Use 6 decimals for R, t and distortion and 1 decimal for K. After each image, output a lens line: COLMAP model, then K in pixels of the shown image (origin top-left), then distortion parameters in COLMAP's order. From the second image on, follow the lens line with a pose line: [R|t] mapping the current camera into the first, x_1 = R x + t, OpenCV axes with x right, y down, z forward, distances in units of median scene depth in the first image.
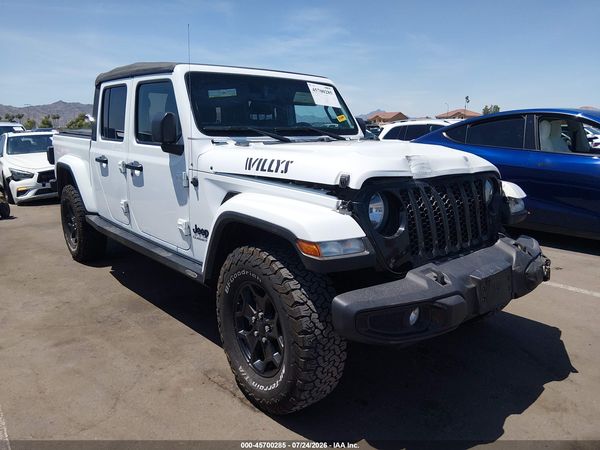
lens RADIAL K [[470.2, 0, 300.0], [0, 470.2, 225.0], [0, 0, 1]] dist [0.093145, -0.091436]
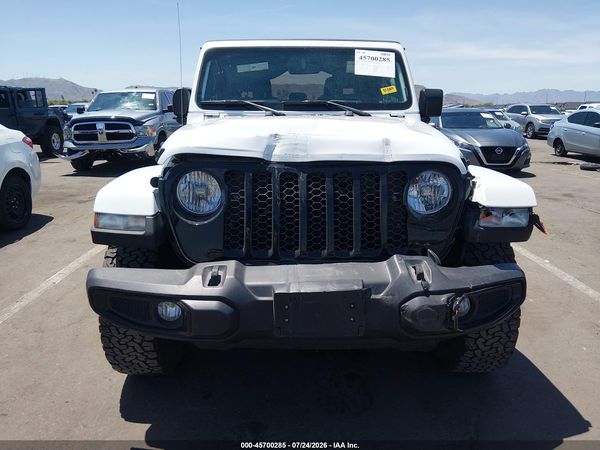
lens RADIAL K [[459.3, 0, 300.0], [0, 459.3, 225.0], [0, 0, 1]] dist [0.100324, -0.165229]
pose [[0.766773, 0.159725, -0.621729, 0.589187], [-0.129351, 0.987127, 0.094070, -0.051071], [0.628751, 0.008291, 0.777563, 0.292463]]
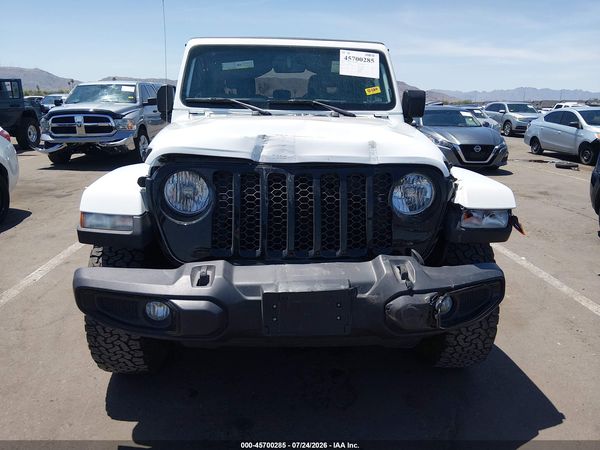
lens RADIAL K [[459.3, 0, 300.0], [0, 459.3, 225.0], [0, 0, 1]] dist [0.100324, -0.165229]
pose [[0.791378, 0.170238, -0.587146, 0.586907], [-0.137474, 0.985402, 0.100416, -0.058476], [0.595669, 0.001251, 0.803229, 0.279448]]
